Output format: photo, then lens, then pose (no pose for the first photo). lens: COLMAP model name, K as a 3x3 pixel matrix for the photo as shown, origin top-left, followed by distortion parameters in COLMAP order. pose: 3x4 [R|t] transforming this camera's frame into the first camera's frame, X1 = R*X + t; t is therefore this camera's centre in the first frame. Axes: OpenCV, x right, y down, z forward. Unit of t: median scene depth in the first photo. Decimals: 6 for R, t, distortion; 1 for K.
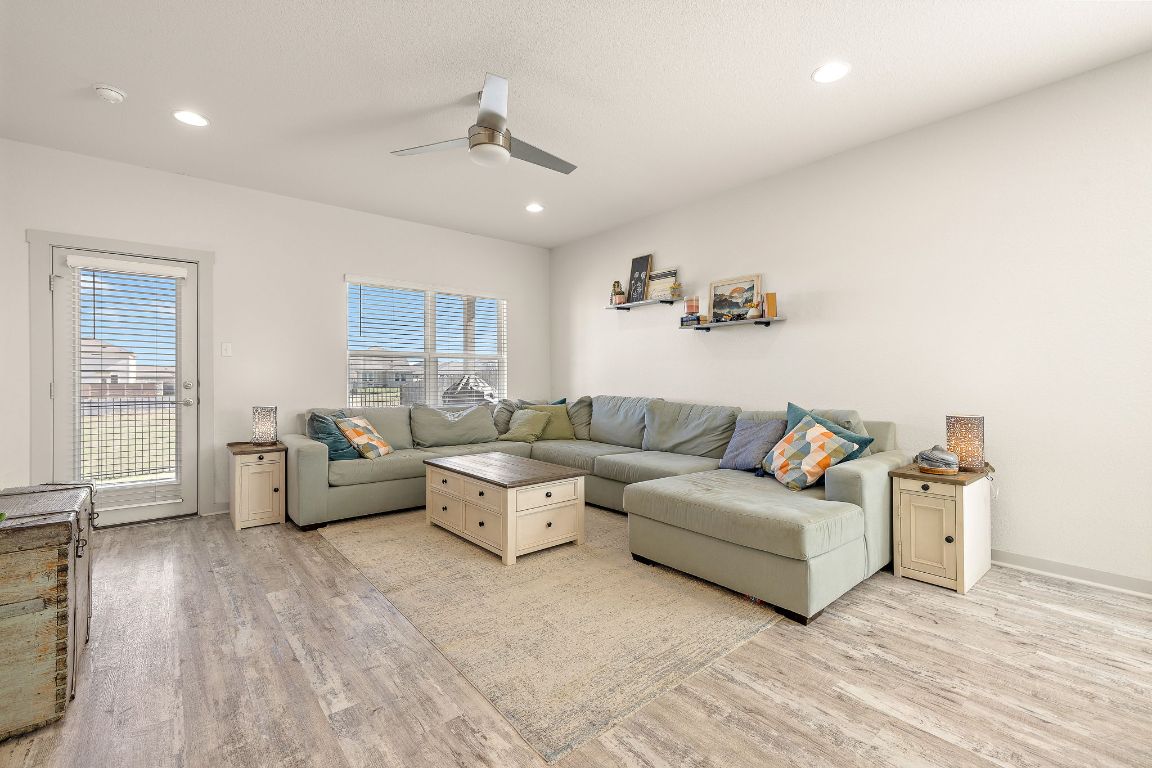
lens RADIAL K [[482.5, 0, 576.0], [0, 482.5, 384.0], [0, 0, 1]] dist [0.002388, 0.000205]
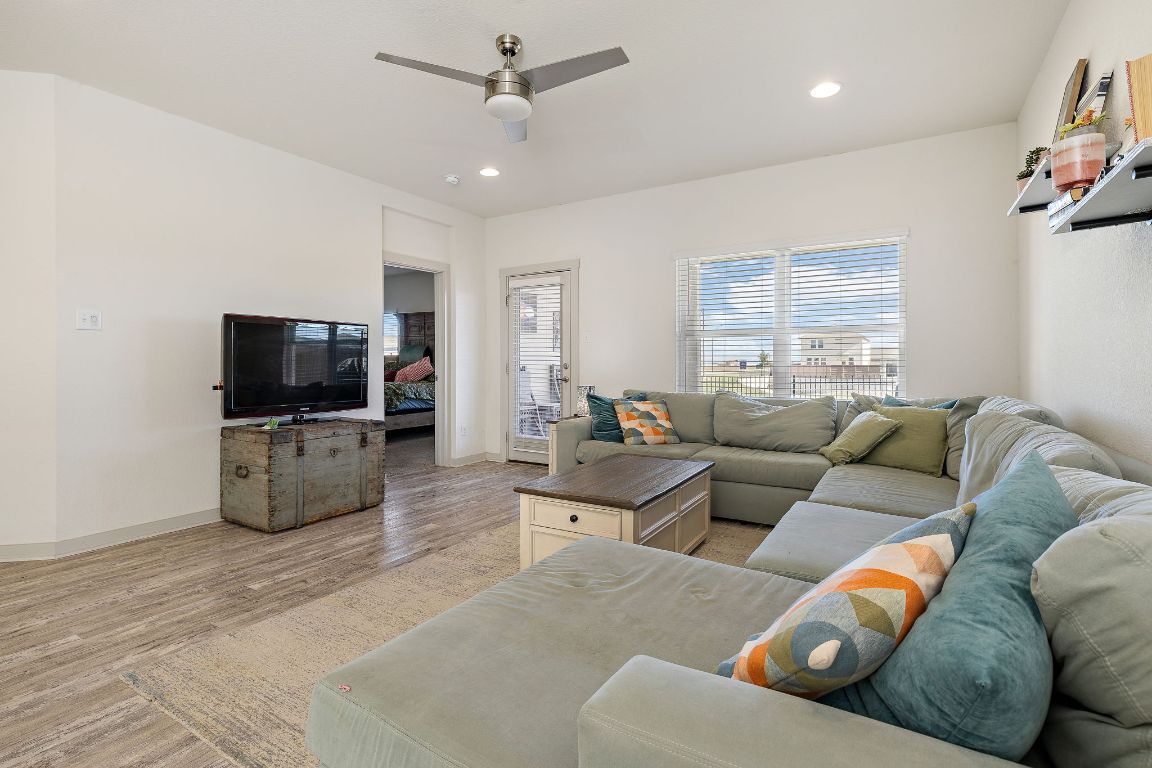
lens RADIAL K [[536.7, 0, 587.9], [0, 536.7, 363.1], [0, 0, 1]] dist [0.001261, -0.000816]
pose [[0.327676, 0.003226, -0.944785, 1.086241], [-0.009958, 0.999950, -0.000039, -0.013392], [0.944738, 0.009421, 0.327692, 1.117437]]
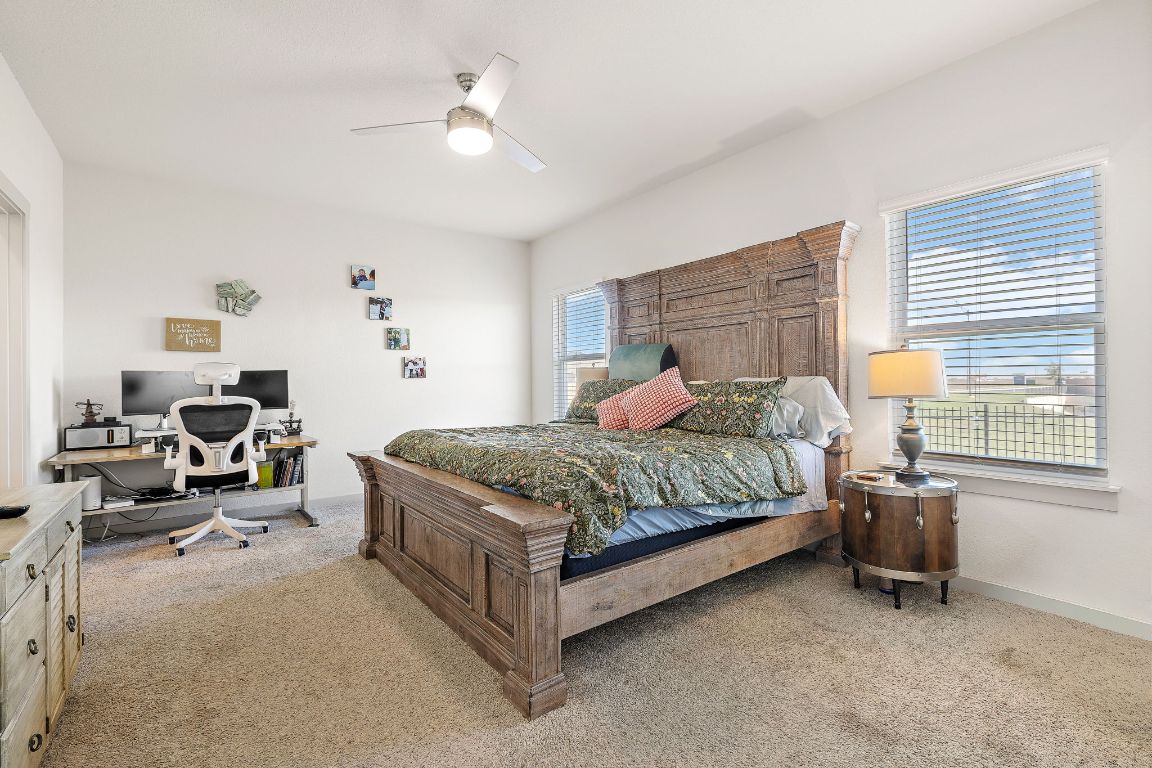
lens RADIAL K [[518.0, 0, 580.7], [0, 518.0, 378.3], [0, 0, 1]] dist [0.000515, 0.000032]
pose [[-0.063447, -0.001586, -0.997984, -1.706336], [0.010436, 0.999943, -0.002252, -0.012898], [0.997931, -0.010557, -0.063427, 1.113763]]
